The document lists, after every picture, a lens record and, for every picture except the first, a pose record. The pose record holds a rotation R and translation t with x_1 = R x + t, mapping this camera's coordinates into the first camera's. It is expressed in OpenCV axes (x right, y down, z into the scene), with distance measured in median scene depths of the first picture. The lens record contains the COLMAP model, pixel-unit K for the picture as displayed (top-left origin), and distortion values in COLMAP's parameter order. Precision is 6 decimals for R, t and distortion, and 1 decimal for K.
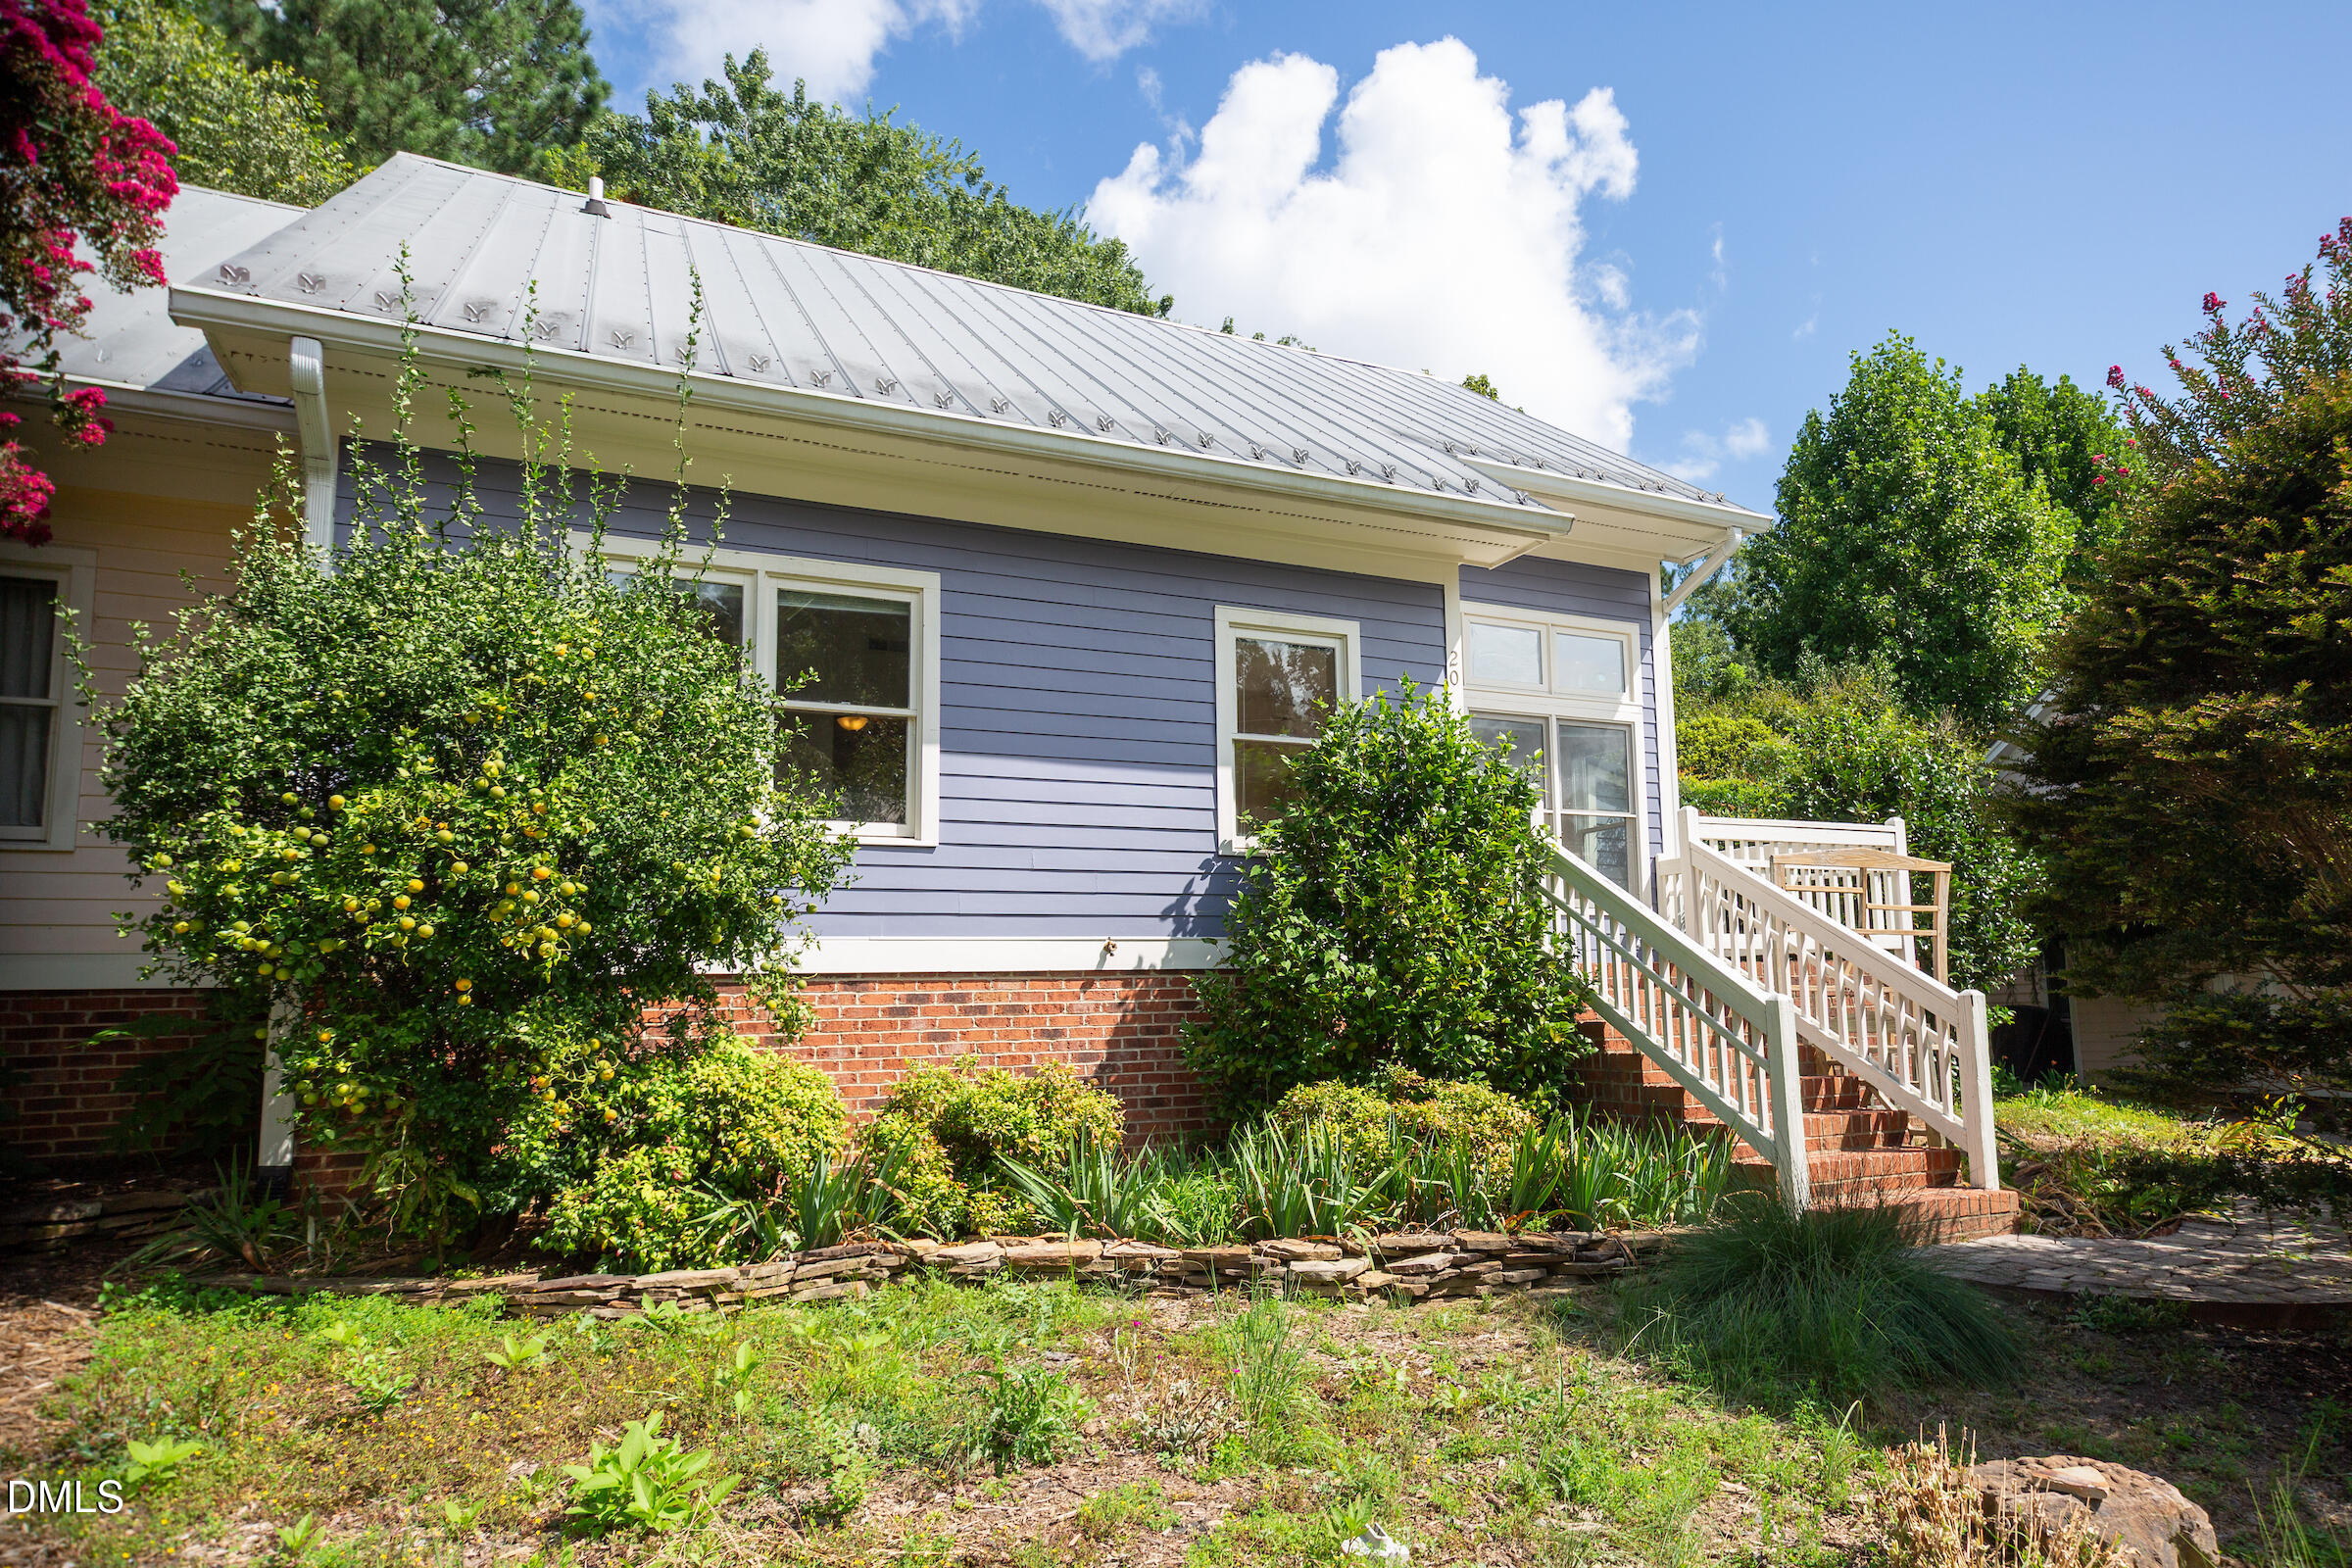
lens RADIAL K [[1300.8, 0, 1185.1], [0, 1300.8, 811.8], [0, 0, 1]] dist [0.006638, 0.000787]
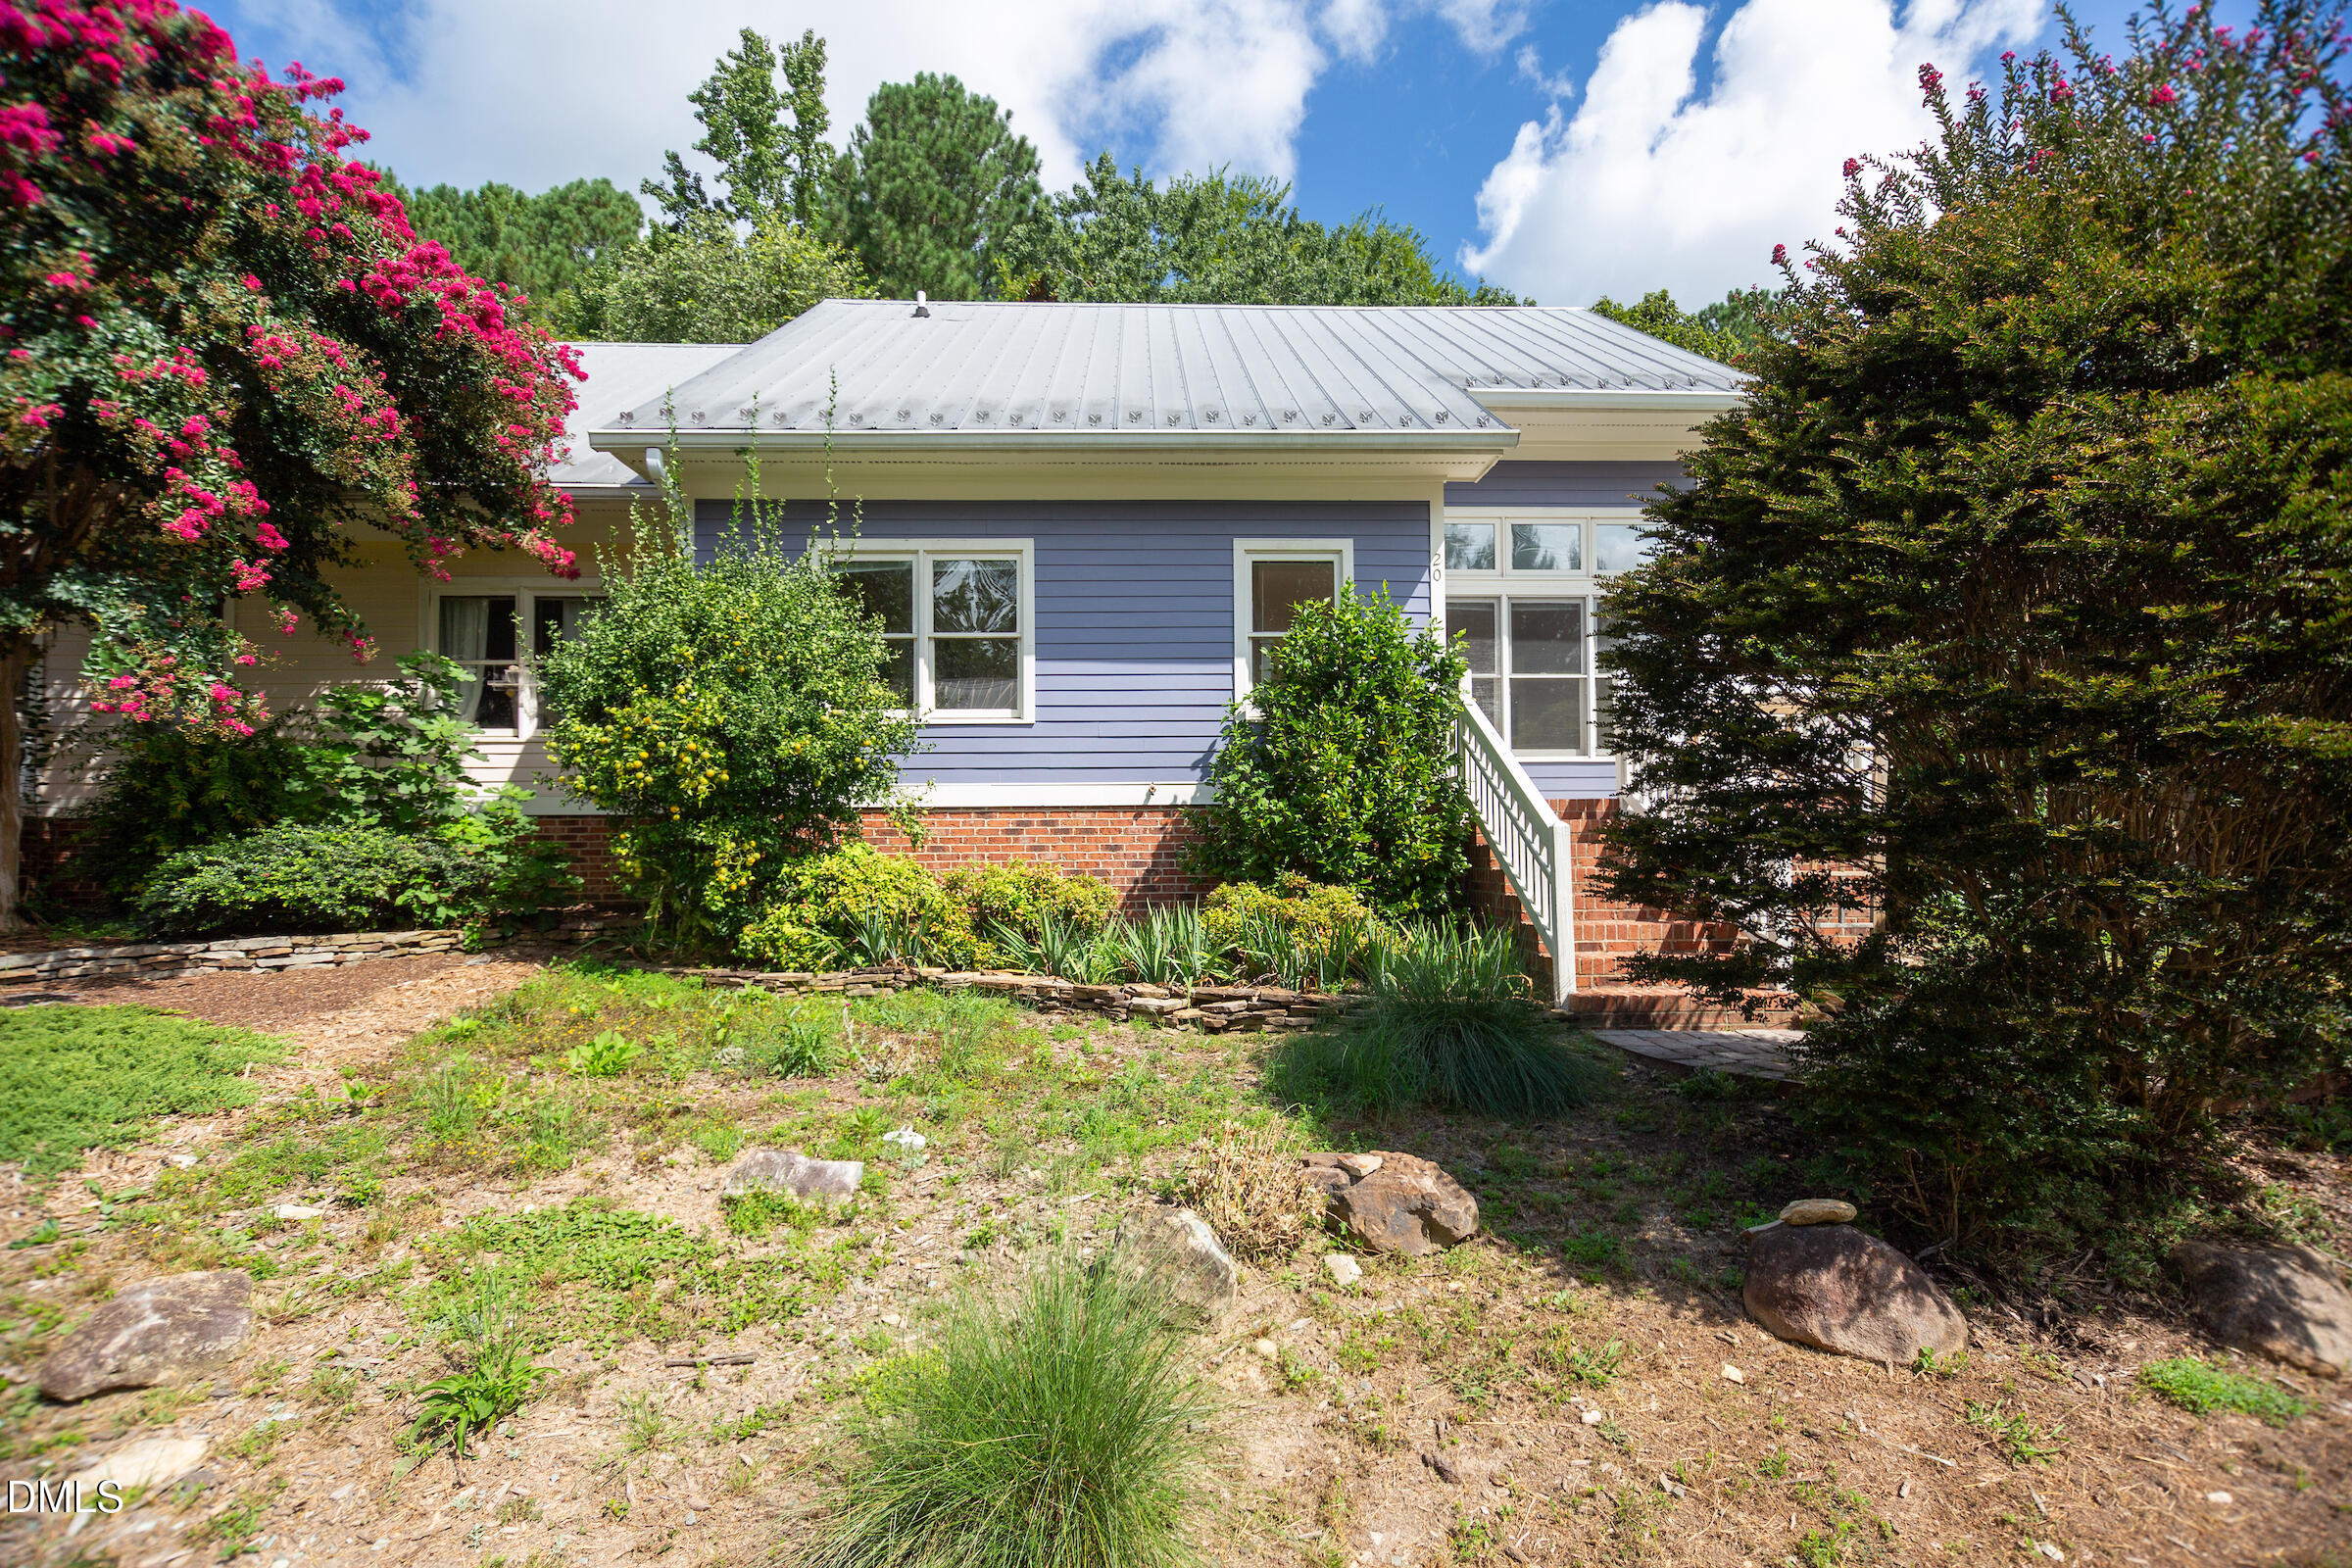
lens RADIAL K [[990.0, 0, 1176.0], [0, 990.0, 784.0], [0, 0, 1]] dist [-0.002493, -0.000102]
pose [[0.918743, -0.009425, -0.394743, 0.417189], [0.044984, 0.995705, 0.080923, 0.011282], [0.392284, -0.092105, 0.915221, 0.008784]]
